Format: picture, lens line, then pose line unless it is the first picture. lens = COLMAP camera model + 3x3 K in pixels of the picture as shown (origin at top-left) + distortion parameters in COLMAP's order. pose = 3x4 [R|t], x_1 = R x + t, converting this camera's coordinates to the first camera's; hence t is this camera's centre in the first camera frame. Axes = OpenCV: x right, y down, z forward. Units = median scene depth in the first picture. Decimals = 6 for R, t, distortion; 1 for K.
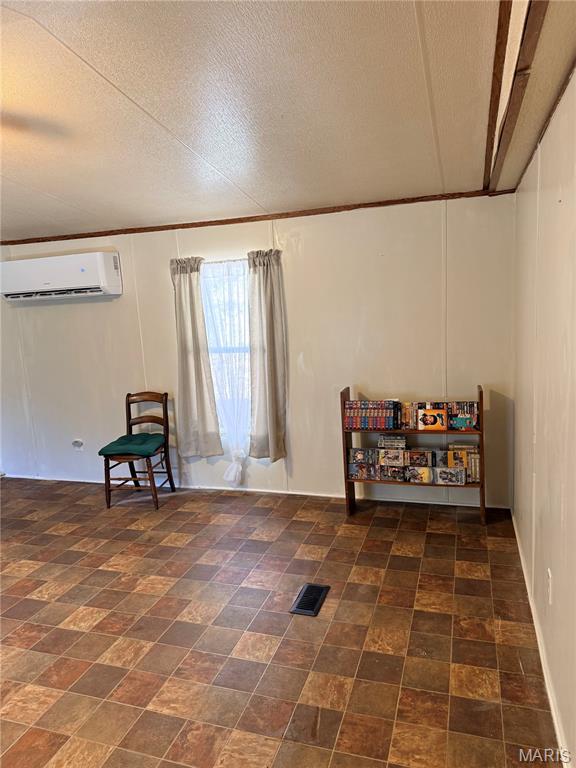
lens RADIAL K [[533.4, 0, 287.6], [0, 533.4, 373.9], [0, 0, 1]] dist [0.057838, -0.083427]
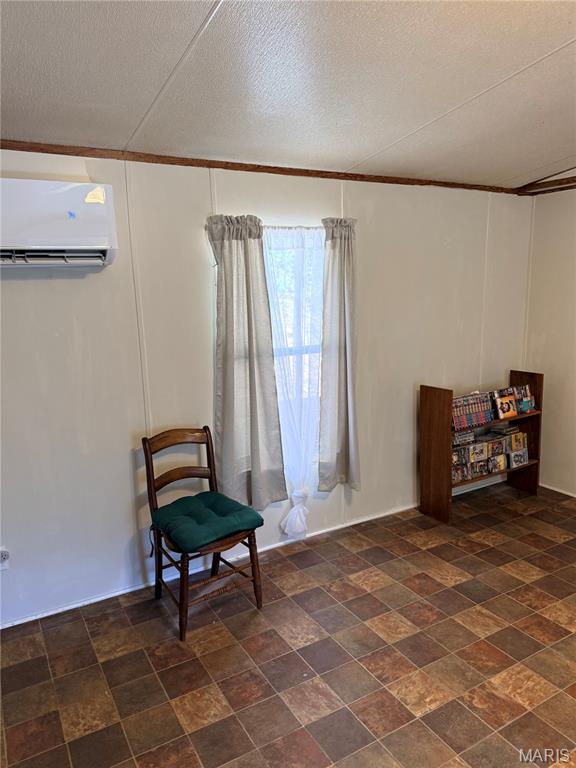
lens RADIAL K [[552.9, 0, 288.8], [0, 552.9, 371.0], [0, 0, 1]] dist [0.006068, -0.000040]
pose [[0.668430, -0.082203, 0.739218, -0.730203], [0.082033, 0.995958, 0.036575, -0.051780], [-0.739237, 0.036192, 0.672472, 0.556781]]
